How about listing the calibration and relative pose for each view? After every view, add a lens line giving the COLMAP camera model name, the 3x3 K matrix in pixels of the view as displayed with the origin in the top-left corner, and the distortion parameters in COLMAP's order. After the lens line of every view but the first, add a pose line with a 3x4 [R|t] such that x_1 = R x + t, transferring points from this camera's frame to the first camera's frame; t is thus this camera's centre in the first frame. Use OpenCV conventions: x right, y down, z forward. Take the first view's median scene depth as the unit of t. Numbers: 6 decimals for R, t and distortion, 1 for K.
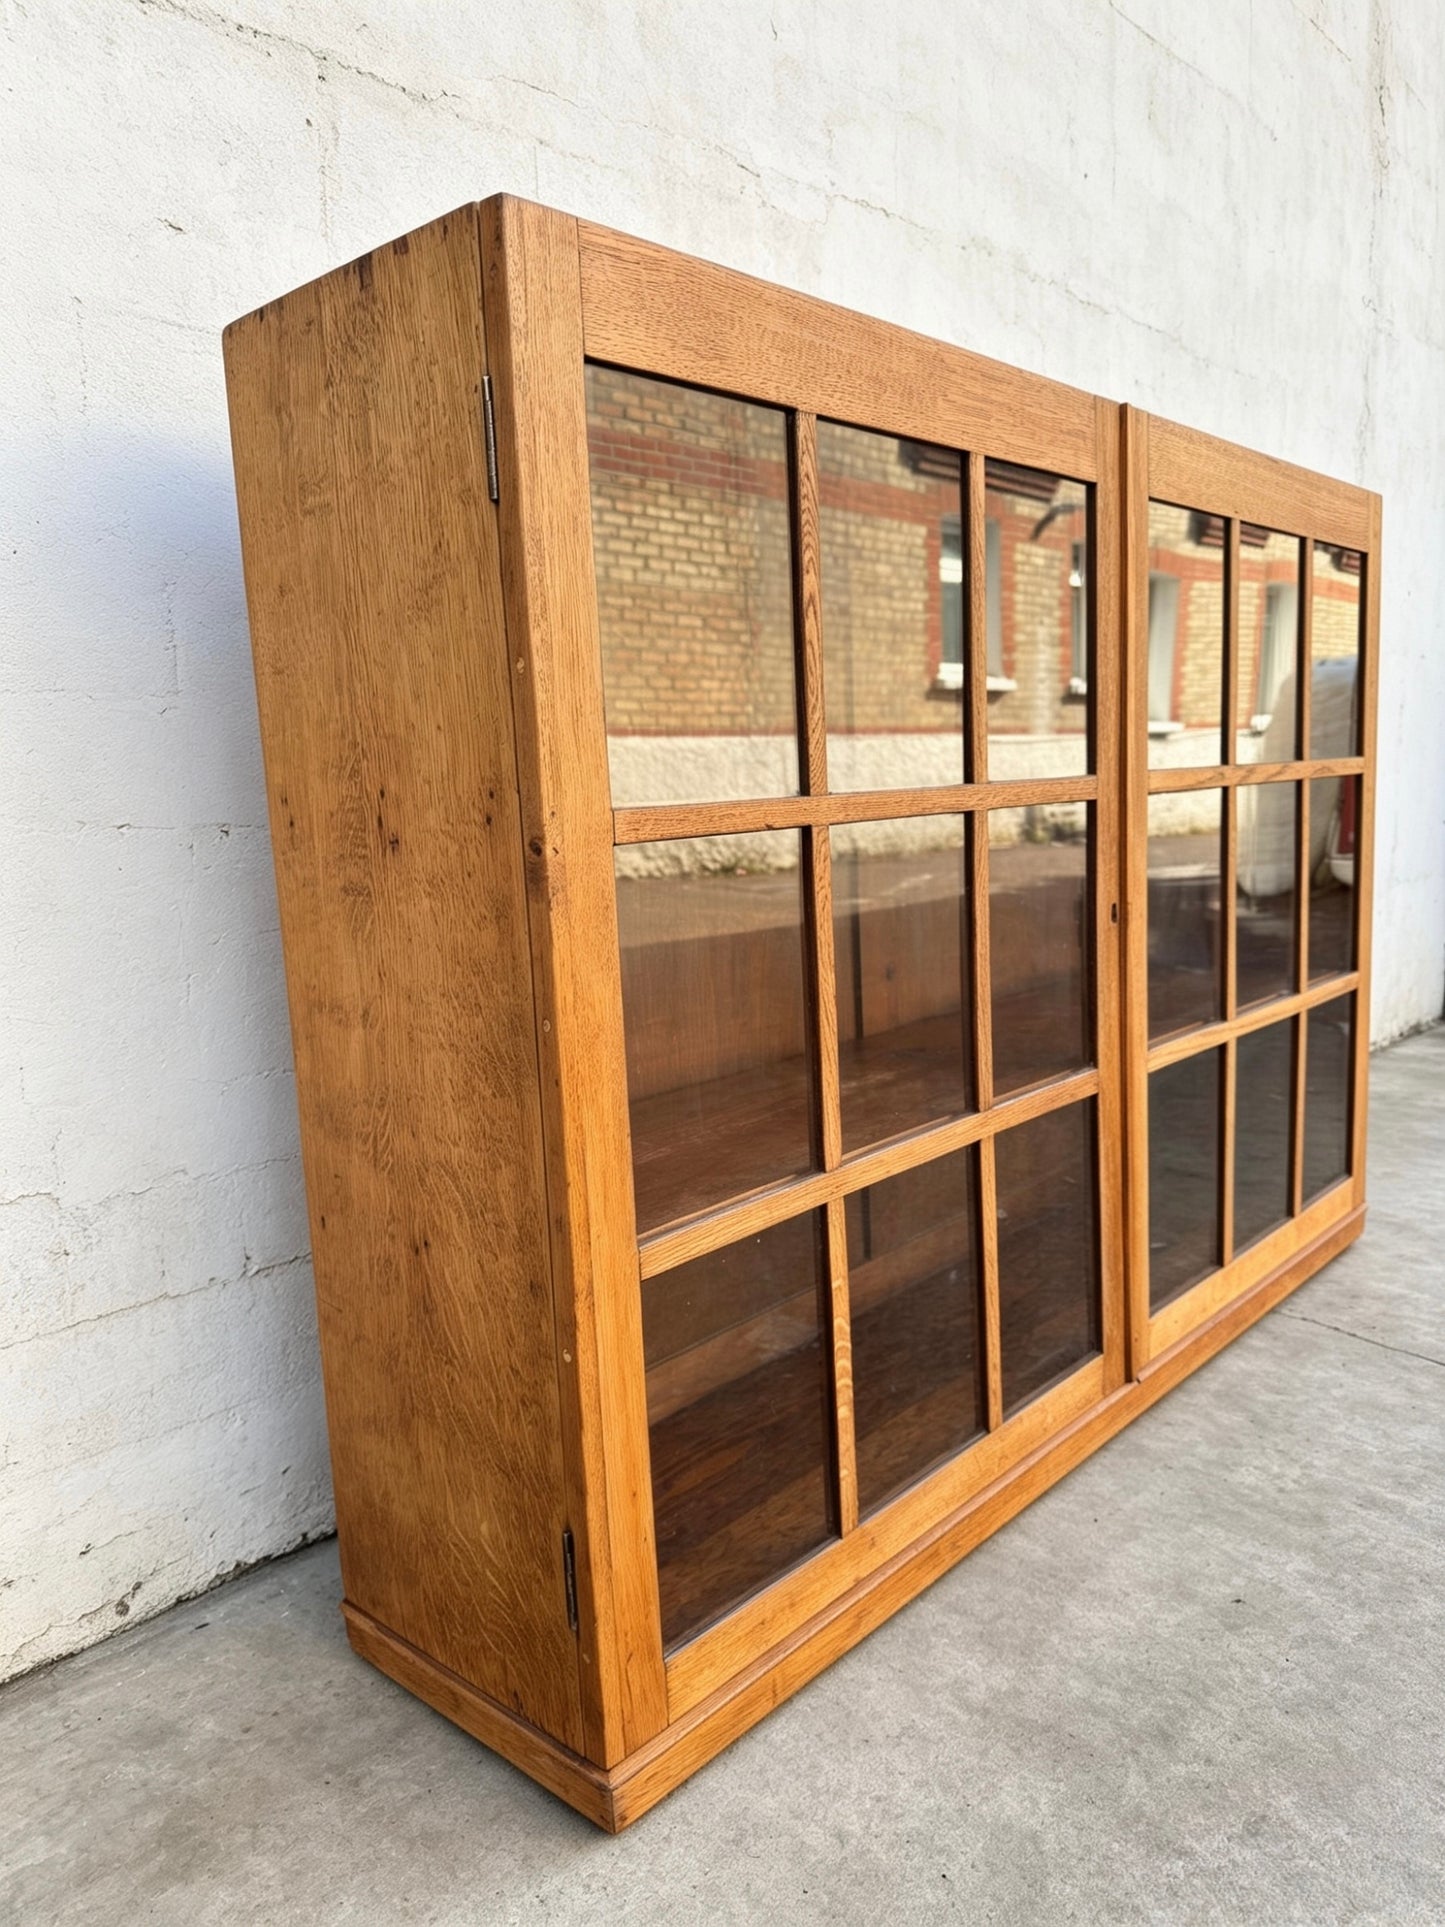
lens RADIAL K [[1388.3, 0, 720.1], [0, 1388.3, 968.0], [0, 0, 1]] dist [0.012370, -0.038174]
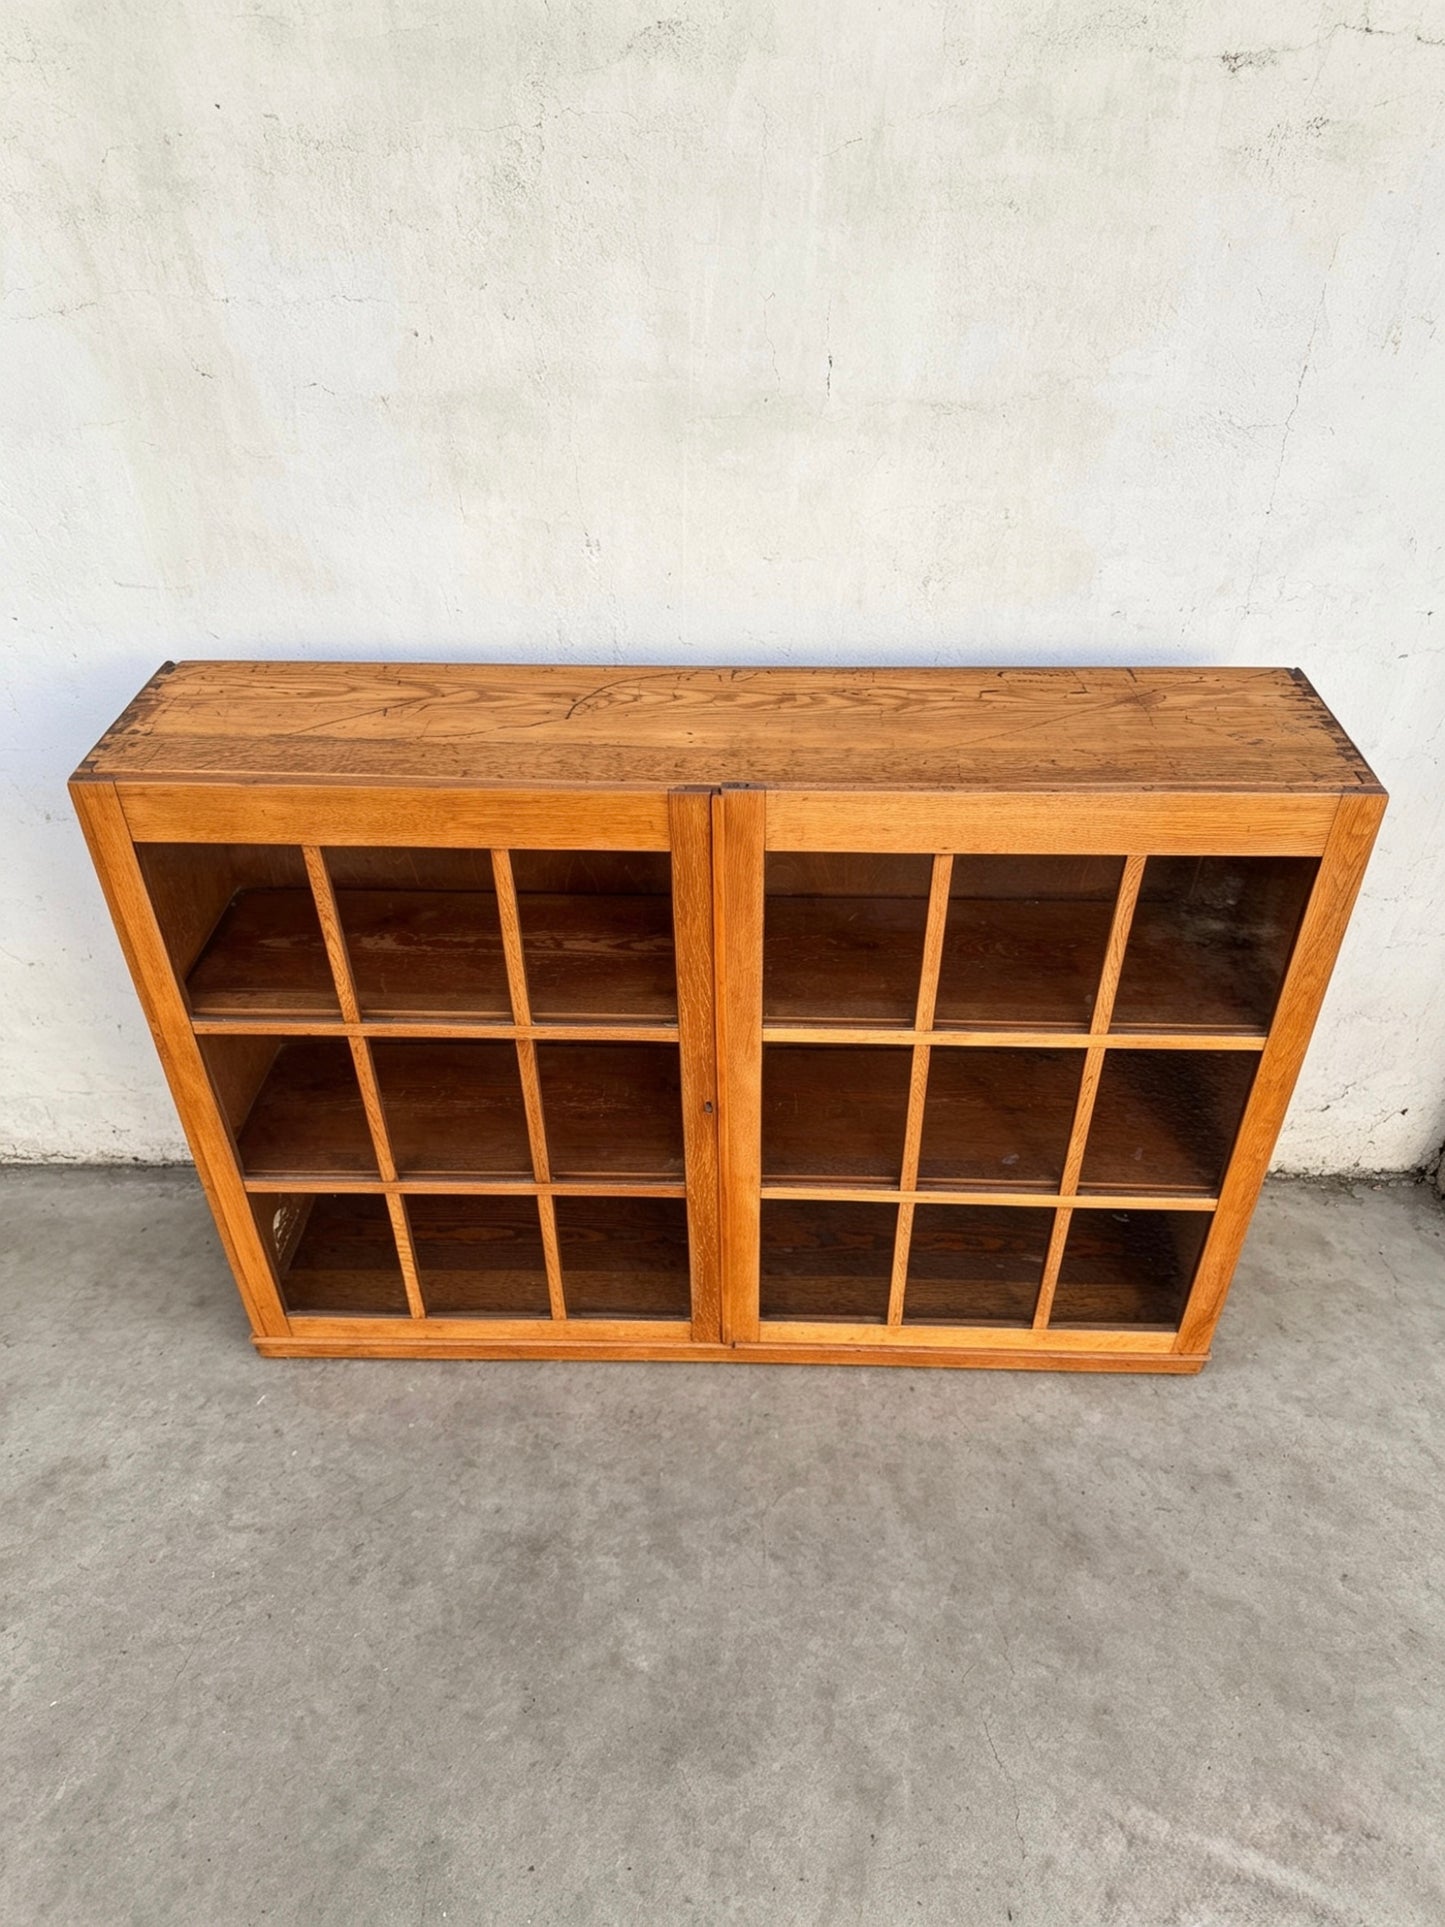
lens RADIAL K [[1388.3, 0, 720.9], [0, 1388.3, 961.4], [0, 0, 1]] dist [0.012370, -0.038174]
pose [[0.658911, 0.481560, -0.577872, 1.003730], [-0.121986, 0.826459, 0.549622, -0.901048], [0.742264, -0.291660, 0.603307, 0.228732]]
